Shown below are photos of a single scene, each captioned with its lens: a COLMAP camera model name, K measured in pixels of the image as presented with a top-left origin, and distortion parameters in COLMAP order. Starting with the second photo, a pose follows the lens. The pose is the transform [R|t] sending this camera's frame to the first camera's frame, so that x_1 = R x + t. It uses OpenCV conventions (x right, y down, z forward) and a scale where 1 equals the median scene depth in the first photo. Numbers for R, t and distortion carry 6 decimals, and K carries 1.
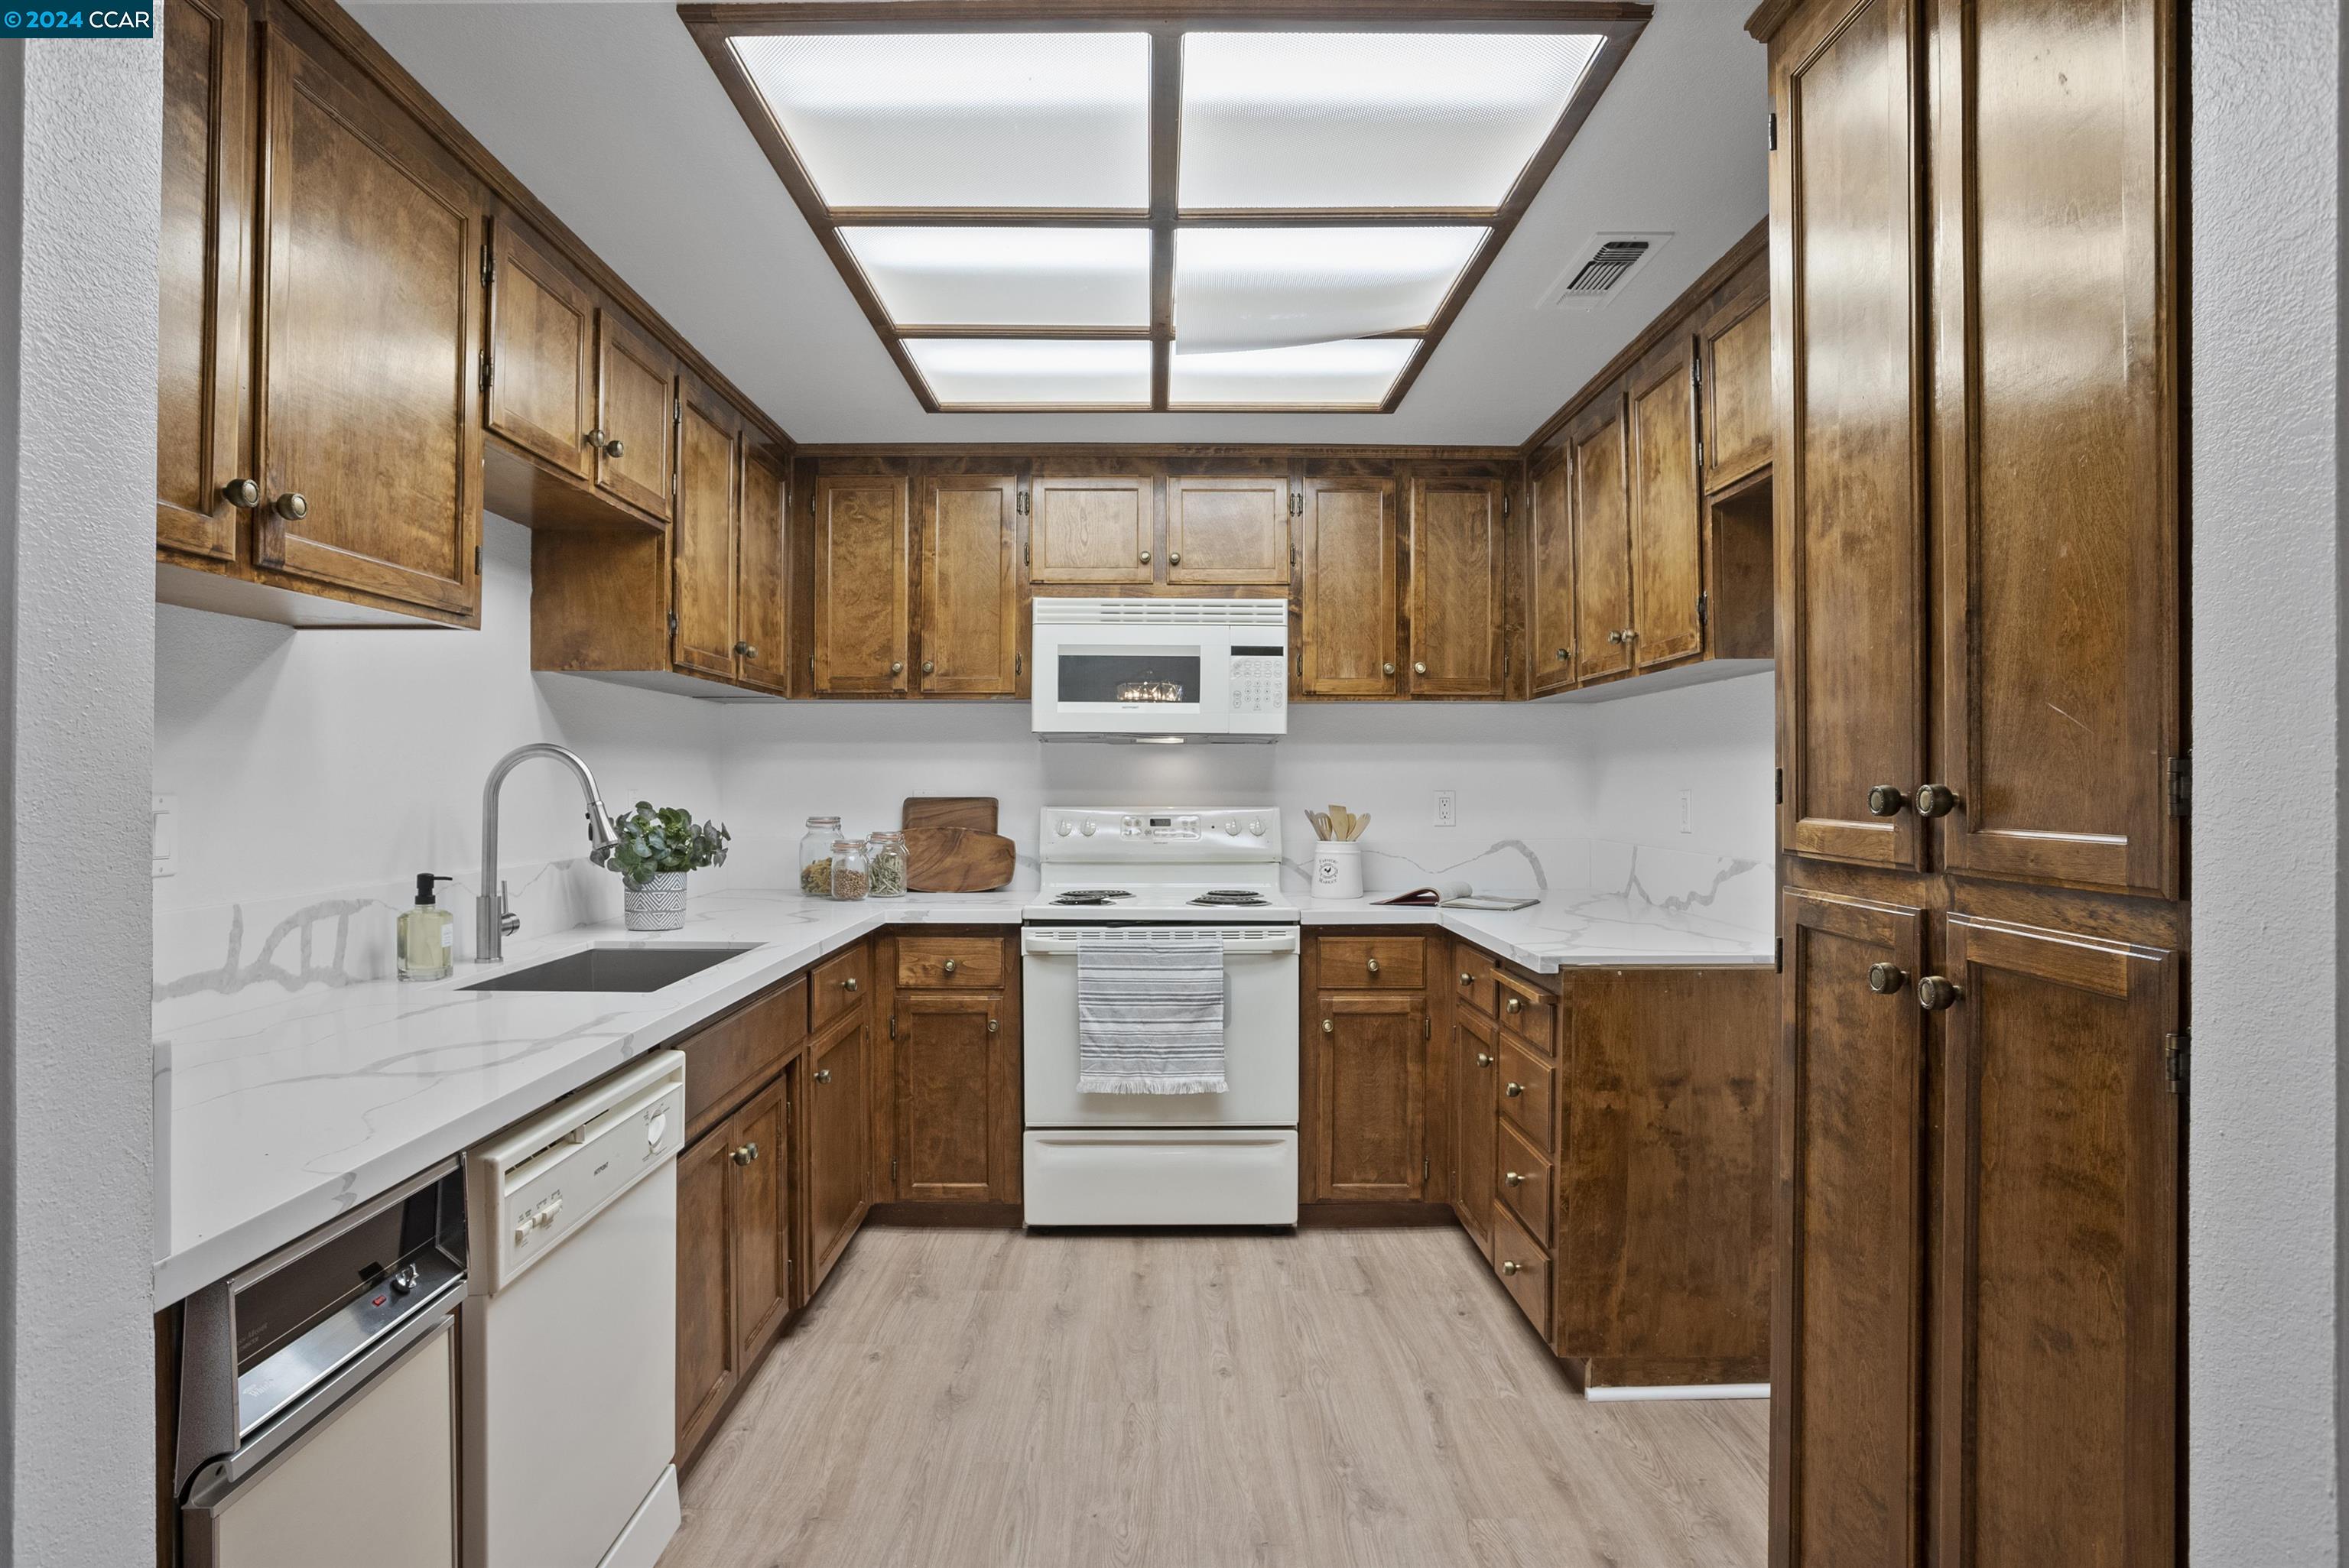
lens RADIAL K [[1304.2, 0, 1149.9], [0, 1304.2, 774.5], [0, 0, 1]] dist [-0.039430, 0.001318]
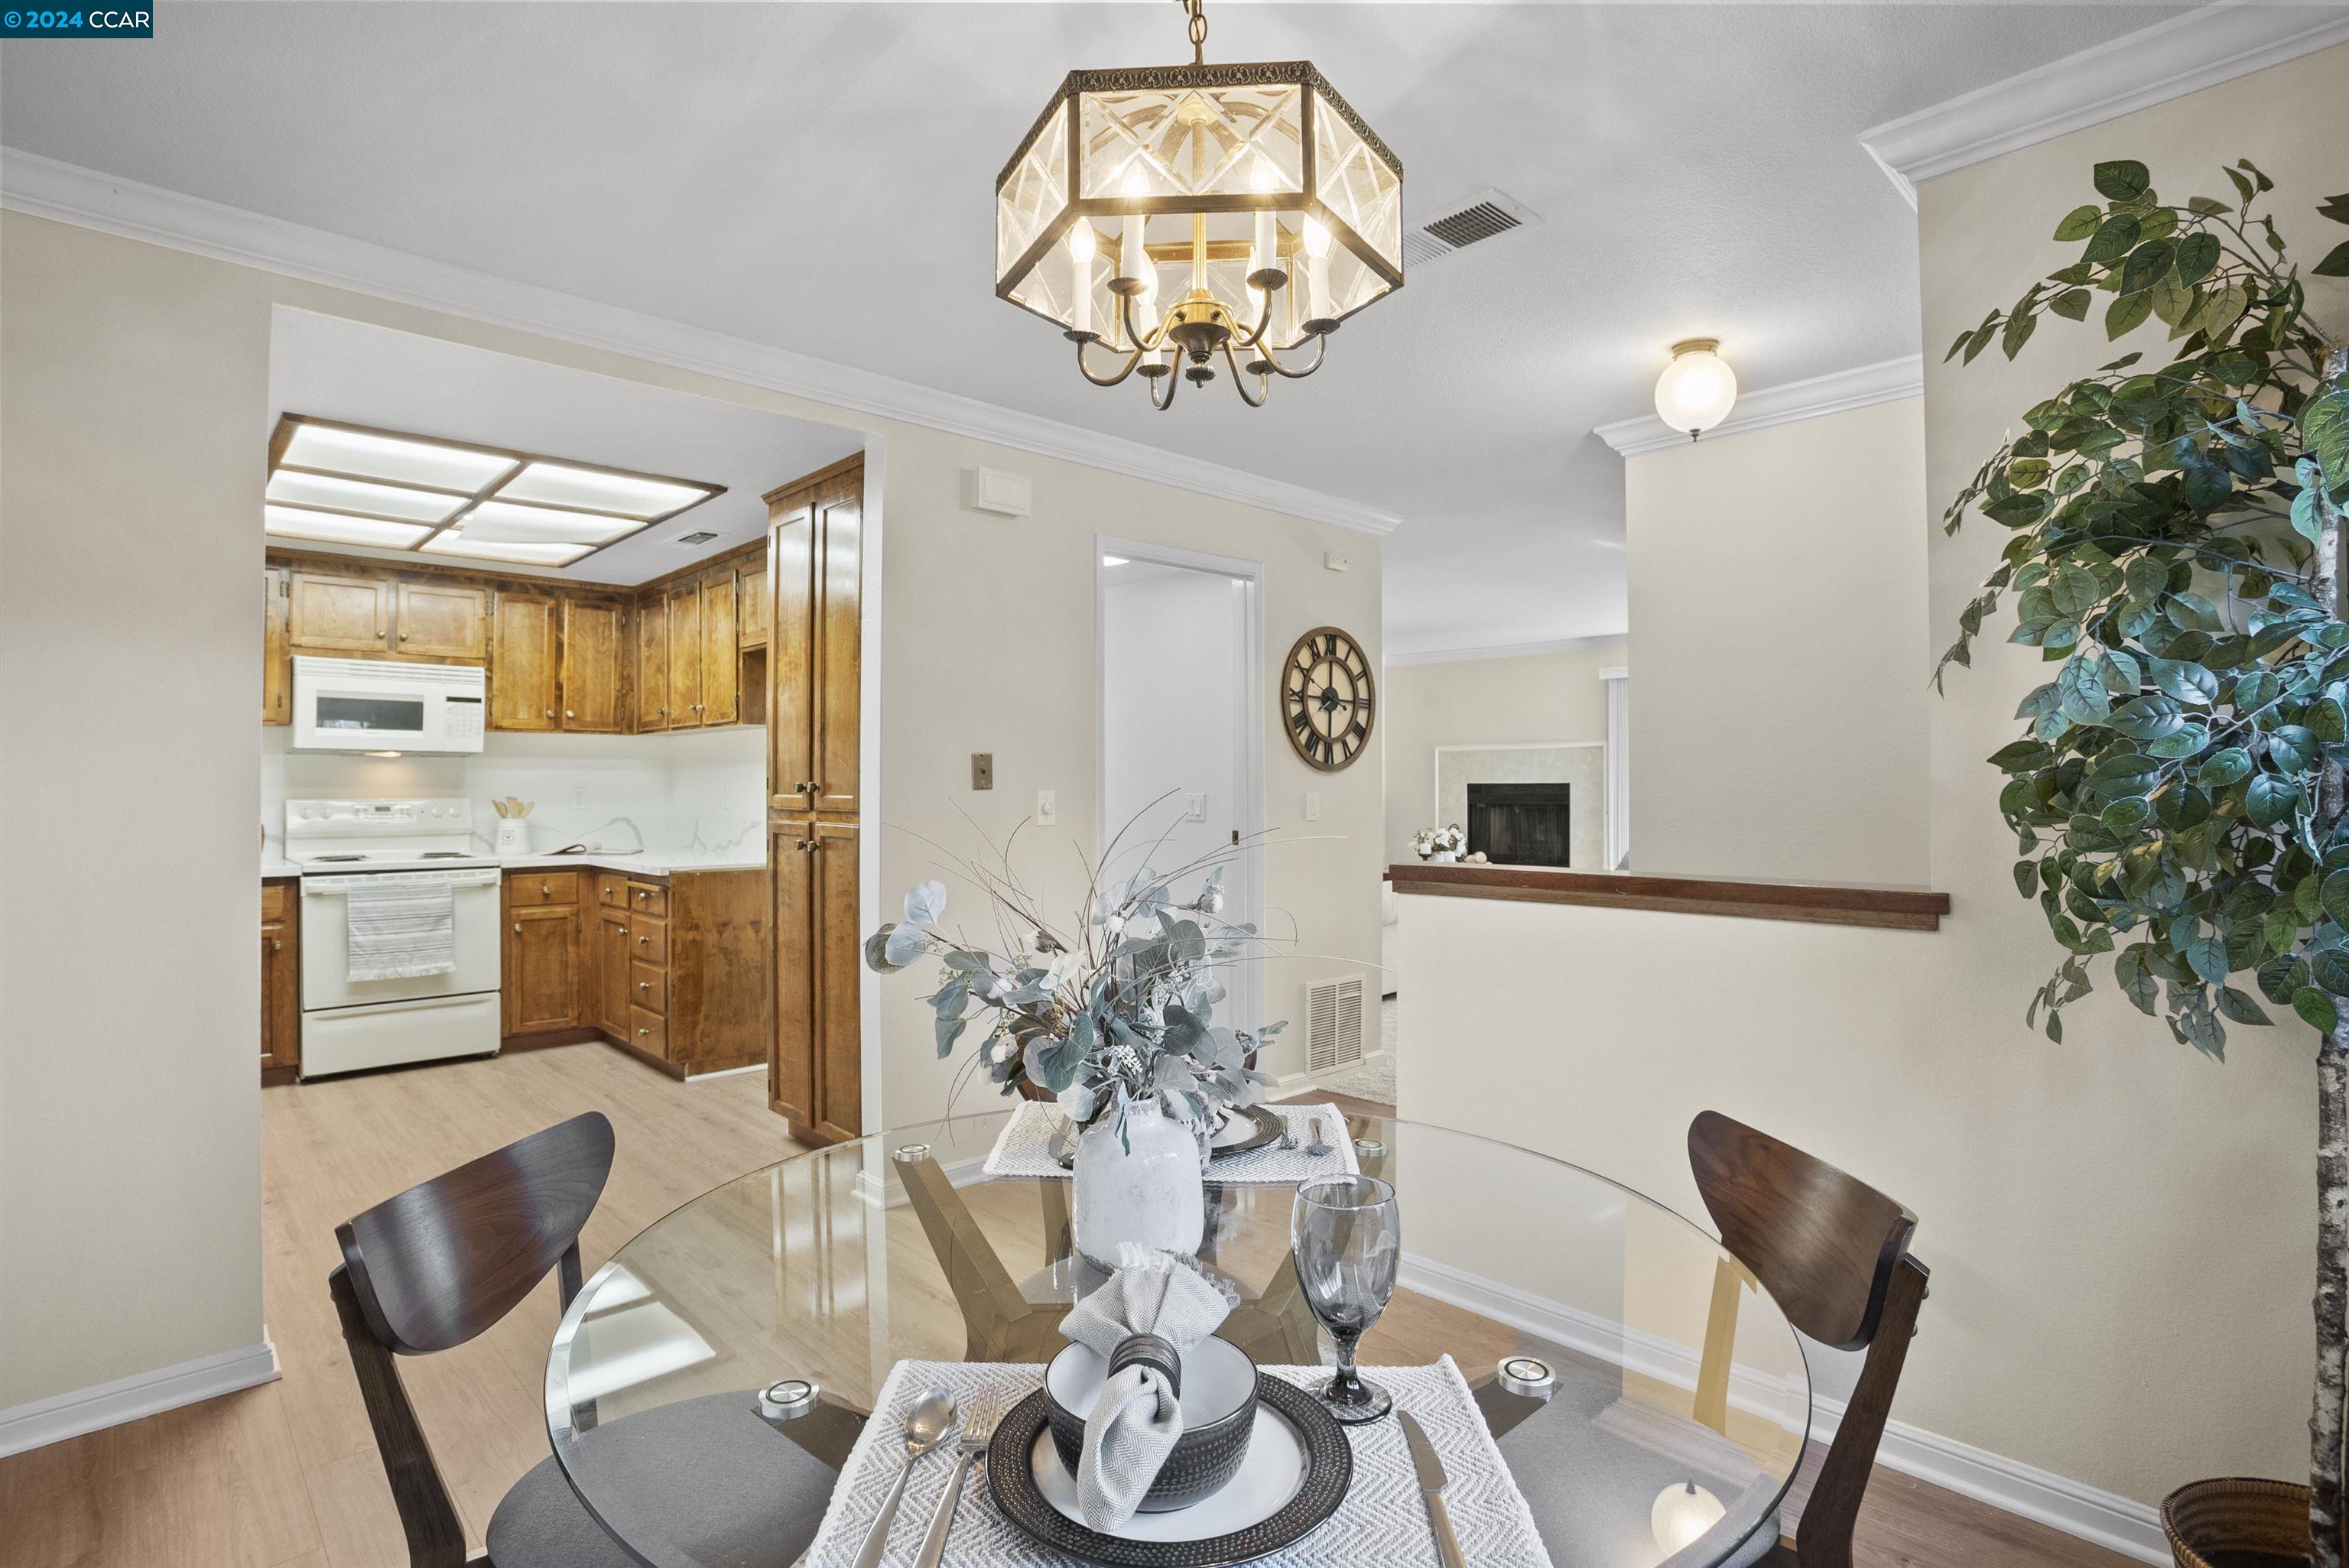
lens RADIAL K [[1144.2, 0, 1166.7], [0, 1144.2, 791.8], [0, 0, 1]] dist [-0.052824, 0.002056]
pose [[0.715191, -0.004225, 0.698916, -0.274867], [-0.004897, 0.999927, 0.011057, -0.001477], [-0.698912, -0.011330, 0.715118, -0.610758]]
